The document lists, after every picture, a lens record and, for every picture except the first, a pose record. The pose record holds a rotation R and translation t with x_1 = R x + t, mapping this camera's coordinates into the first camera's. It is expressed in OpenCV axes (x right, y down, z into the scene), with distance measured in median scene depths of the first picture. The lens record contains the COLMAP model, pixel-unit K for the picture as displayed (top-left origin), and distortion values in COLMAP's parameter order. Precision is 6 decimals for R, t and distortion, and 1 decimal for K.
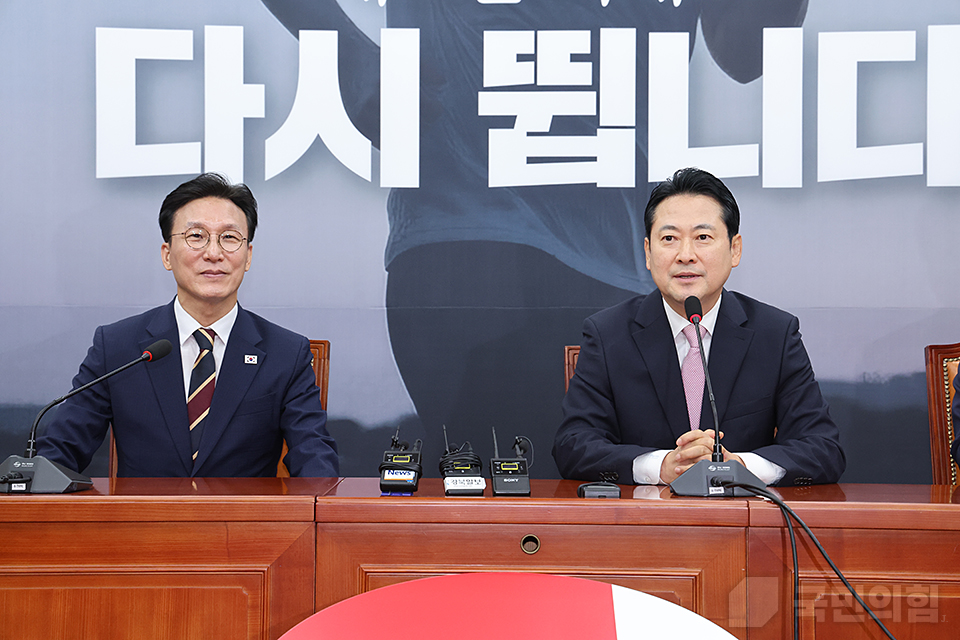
lens RADIAL K [[1950.9, 0, 488.3], [0, 1950.9, 320.7], [0, 0, 1]] dist [0.382231, 0.000000]
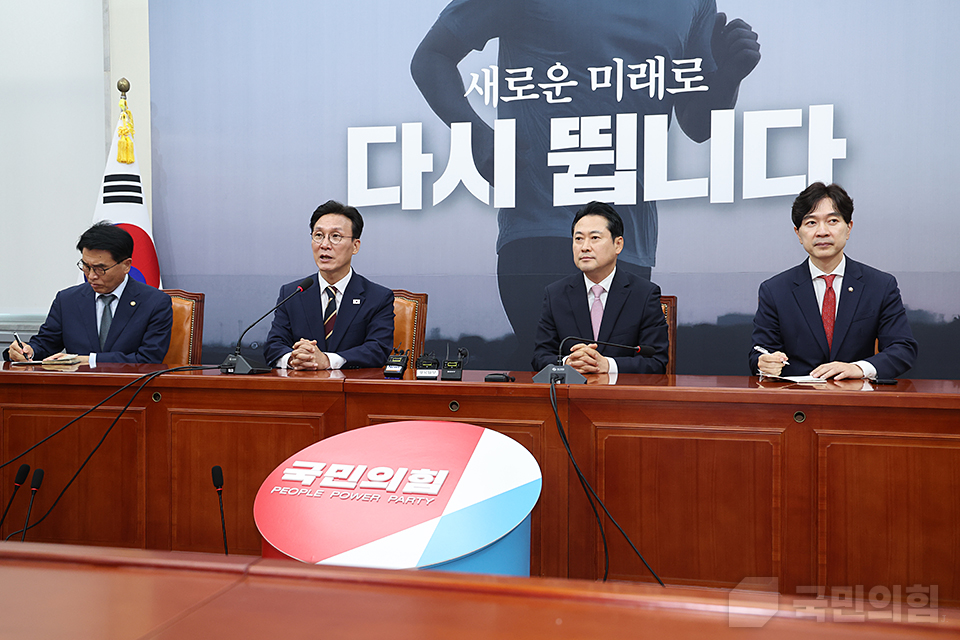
lens RADIAL K [[1107.8, 0, 466.9], [0, 1107.8, 333.0], [0, 0, 1]] dist [0.091483, 0.000000]
pose [[0.971388, 0.003787, -0.237468, 0.164122], [0.008447, 0.998689, 0.050480, -0.004697], [0.237348, -0.051041, 0.970083, -0.005923]]
